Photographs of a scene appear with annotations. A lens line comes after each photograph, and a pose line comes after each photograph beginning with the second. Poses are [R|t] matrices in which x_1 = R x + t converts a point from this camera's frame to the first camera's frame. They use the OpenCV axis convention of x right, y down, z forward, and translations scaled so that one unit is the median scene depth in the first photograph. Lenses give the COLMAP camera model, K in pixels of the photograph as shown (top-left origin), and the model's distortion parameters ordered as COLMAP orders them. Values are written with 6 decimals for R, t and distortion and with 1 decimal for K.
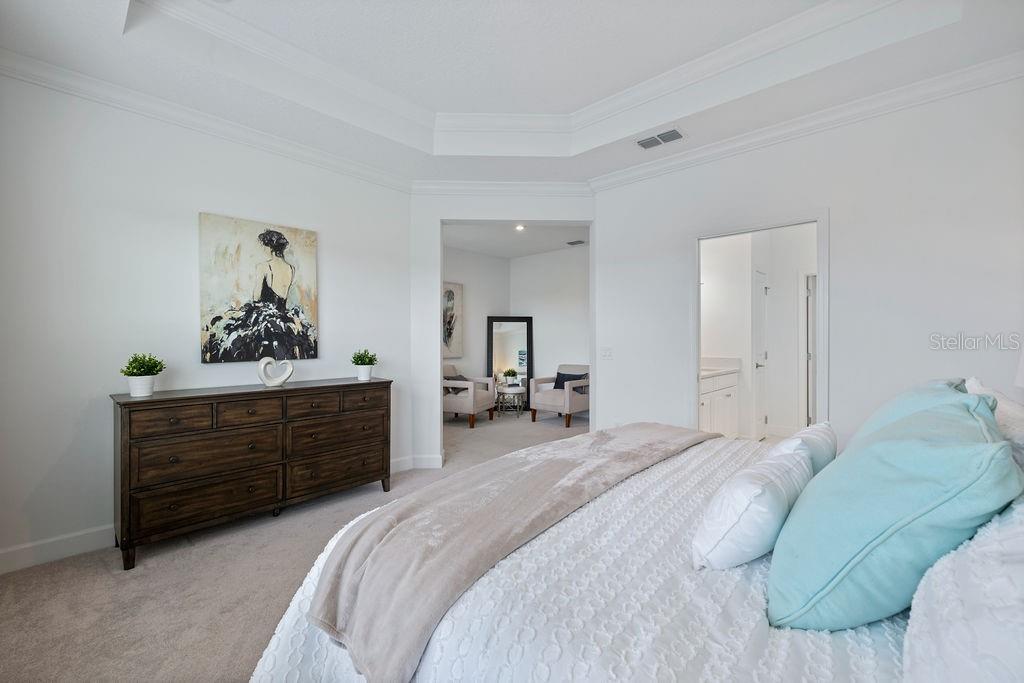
lens RADIAL K [[440.9, 0, 509.8], [0, 440.9, 339.5], [0, 0, 1]] dist [0.000191, -0.000247]
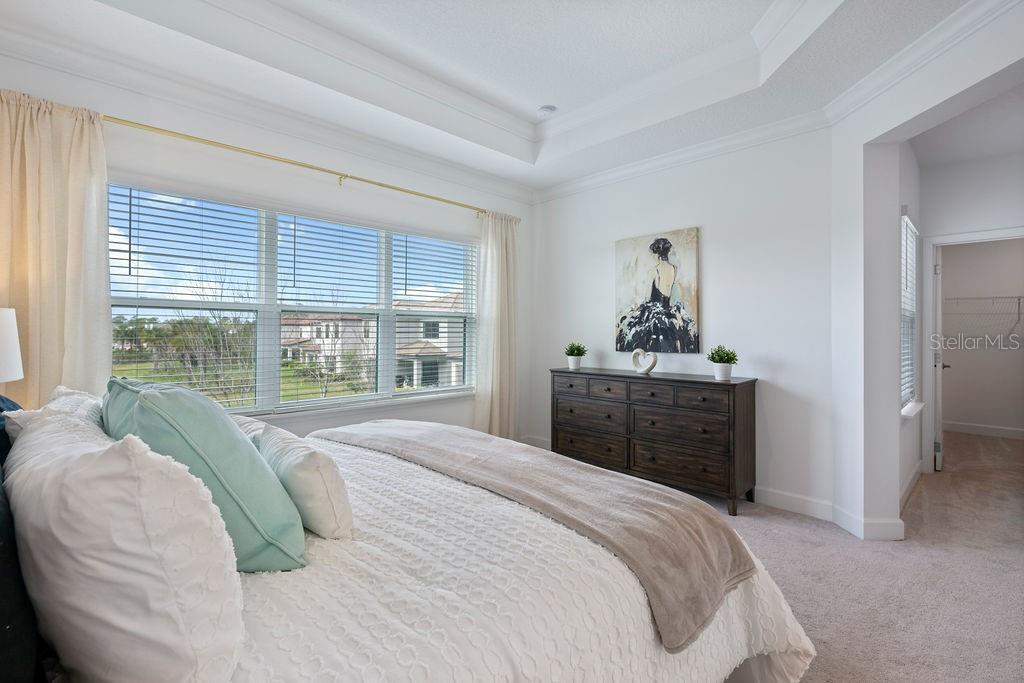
lens RADIAL K [[463.8, 0, 511.7], [0, 463.8, 336.1], [0, 0, 1]] dist [-0.007266, 0.000102]
pose [[-0.067693, 0.008230, -0.997672, 0.666210], [-0.003518, 0.999958, 0.008487, -0.003185], [0.997700, 0.004084, -0.067661, 0.677134]]
